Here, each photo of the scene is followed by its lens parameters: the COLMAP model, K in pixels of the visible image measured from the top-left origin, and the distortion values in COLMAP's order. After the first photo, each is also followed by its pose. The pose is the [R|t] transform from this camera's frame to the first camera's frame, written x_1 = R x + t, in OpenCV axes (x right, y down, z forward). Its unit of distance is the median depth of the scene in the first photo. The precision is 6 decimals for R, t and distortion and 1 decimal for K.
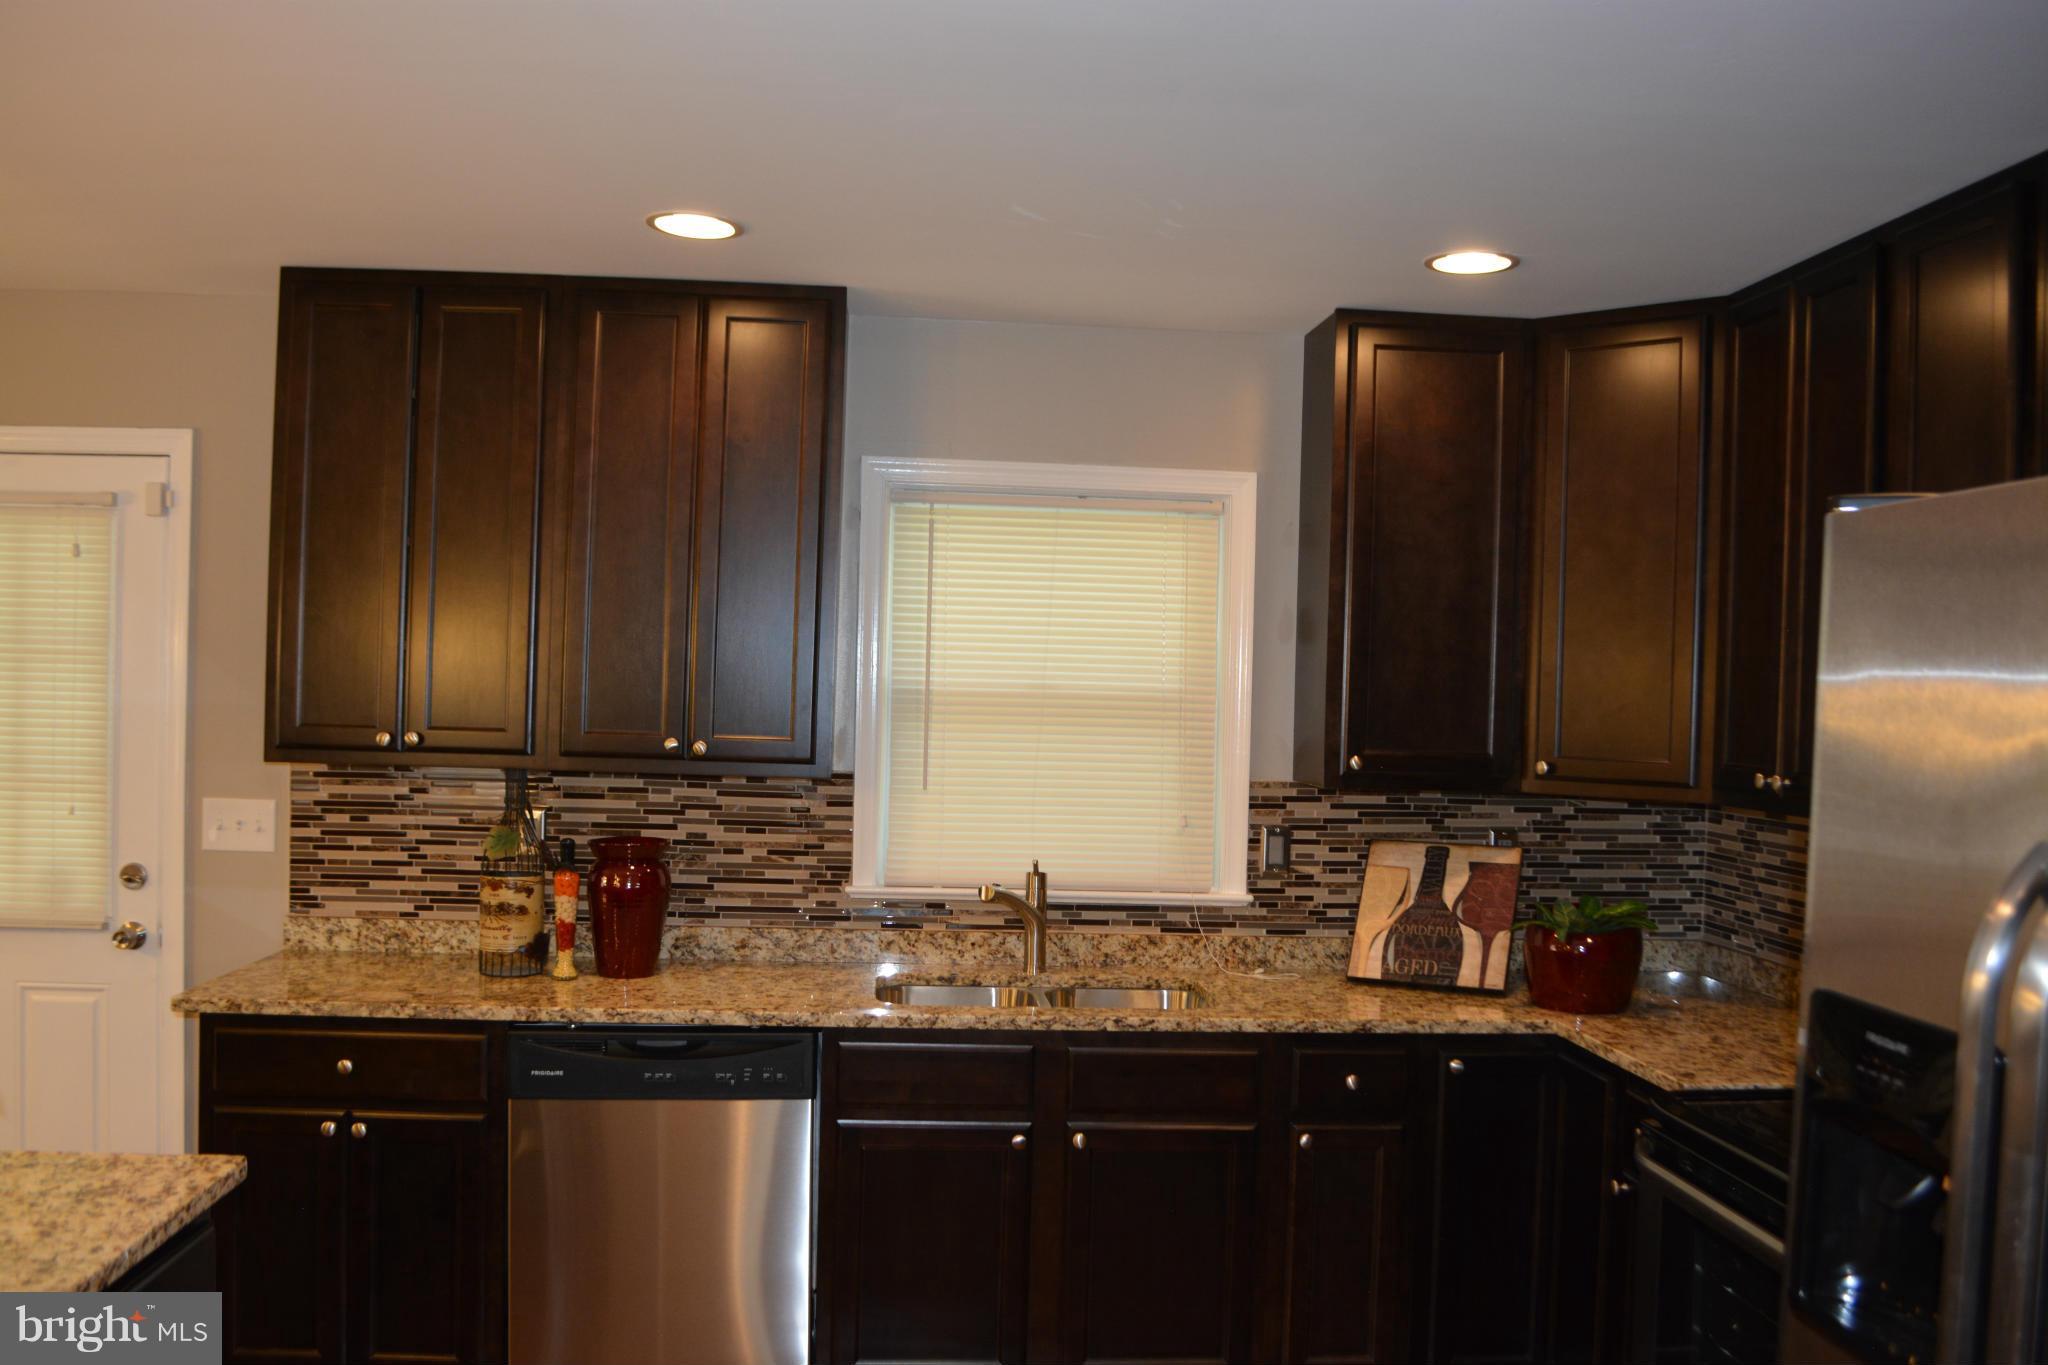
lens RADIAL K [[1644.0, 0, 1027.4], [0, 1644.0, 679.9], [0, 0, 1]] dist [-0.080089, 0.013664]
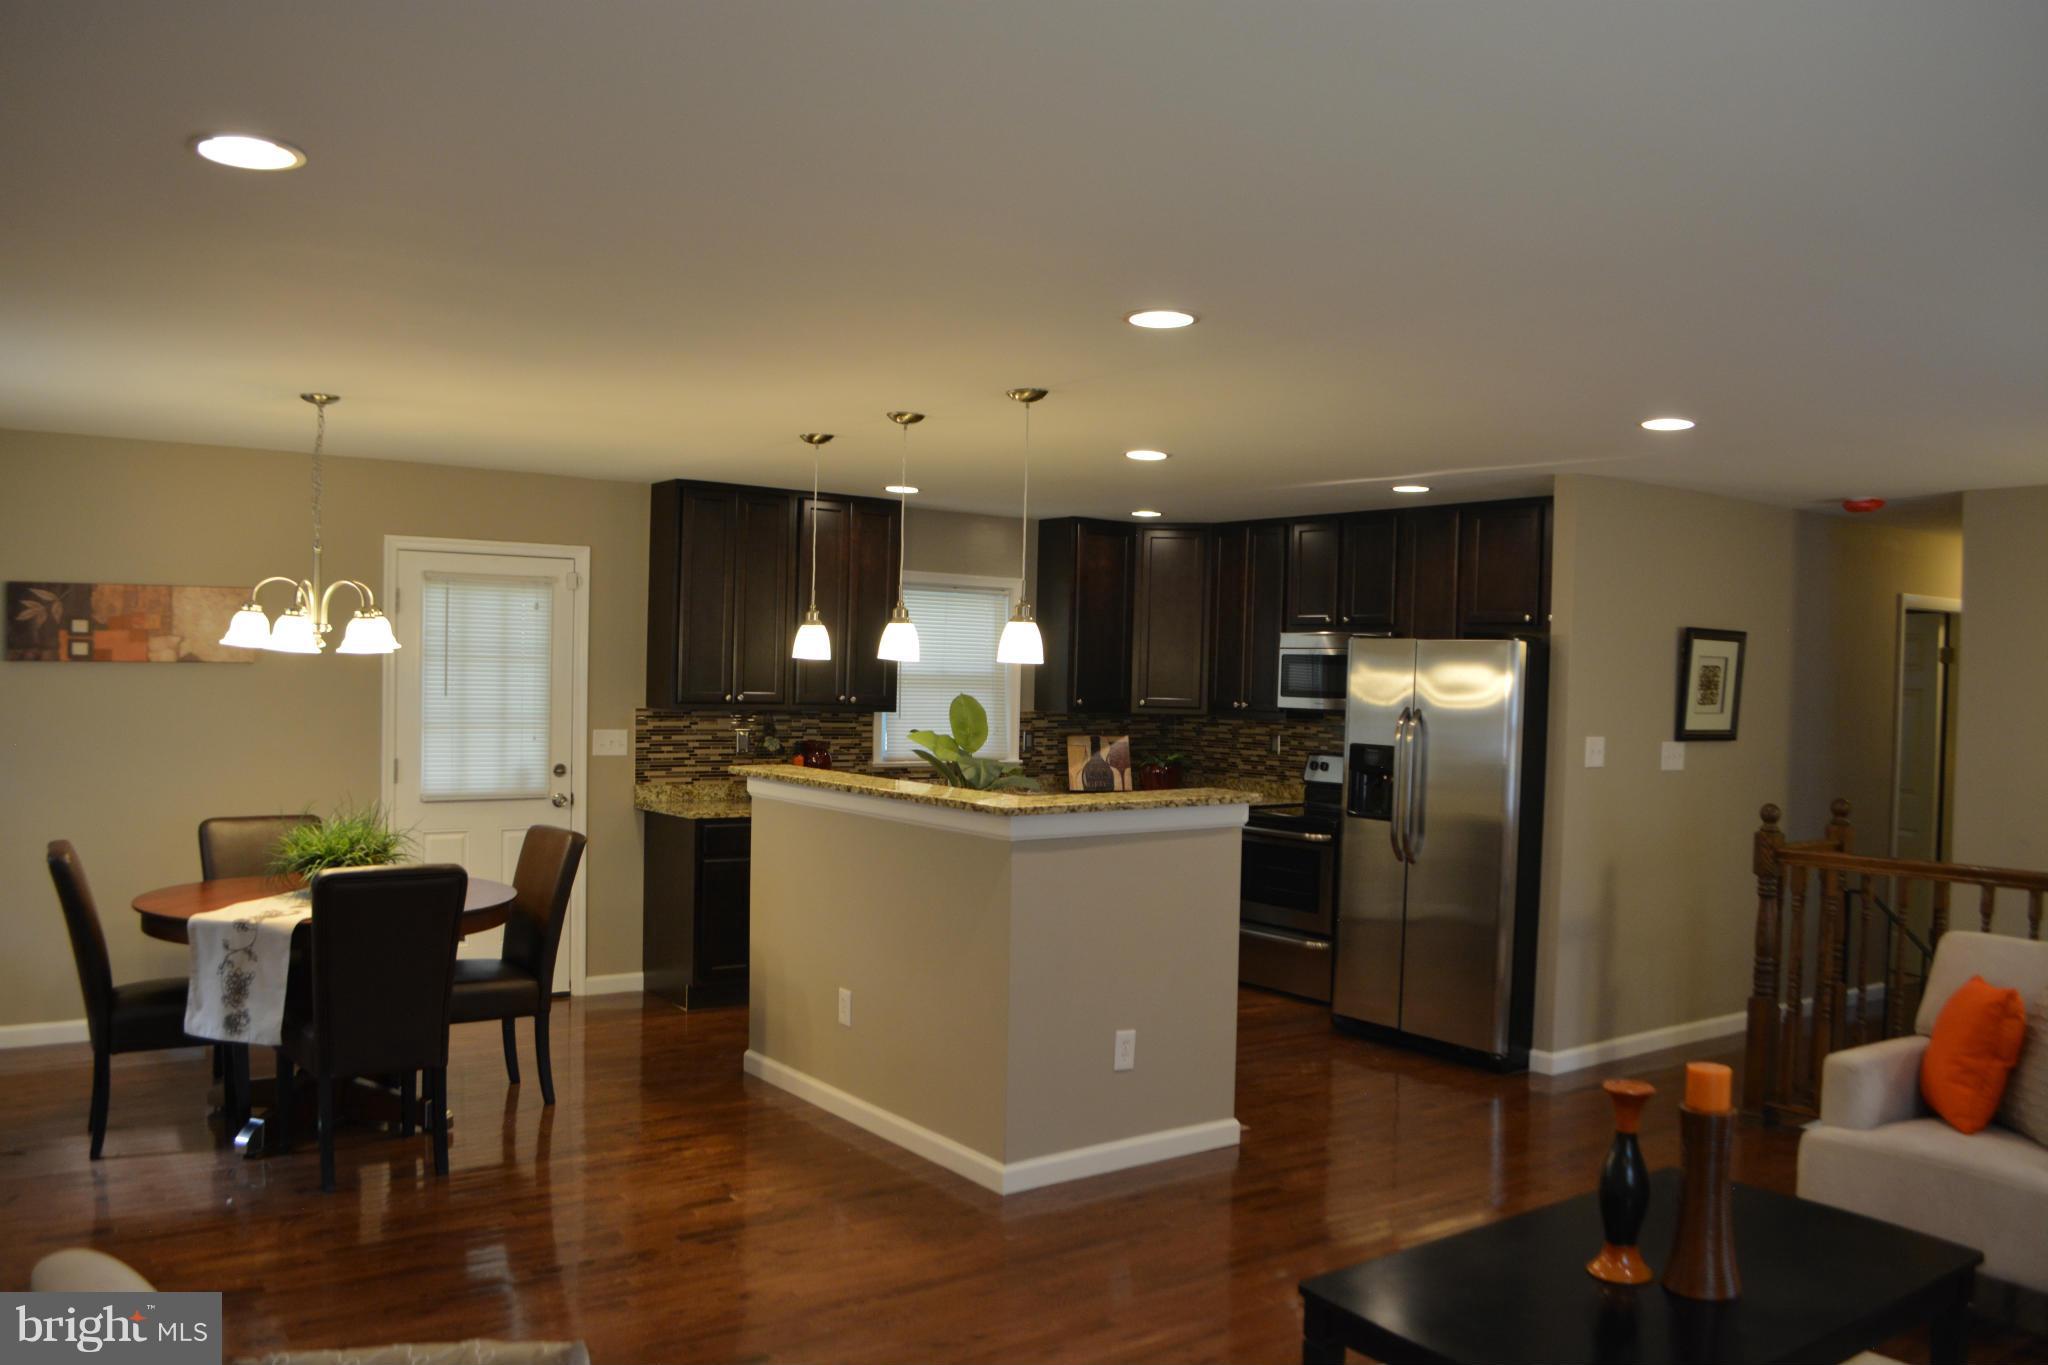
lens RADIAL K [[1644.0, 0, 1024.4], [0, 1644.0, 681.9], [0, 0, 1]] dist [-0.080089, 0.013664]
pose [[0.845982, -0.009461, 0.533127, -1.141551], [-0.006273, 0.999597, 0.027693, -0.046591], [-0.533174, -0.026772, 0.845582, -1.010947]]
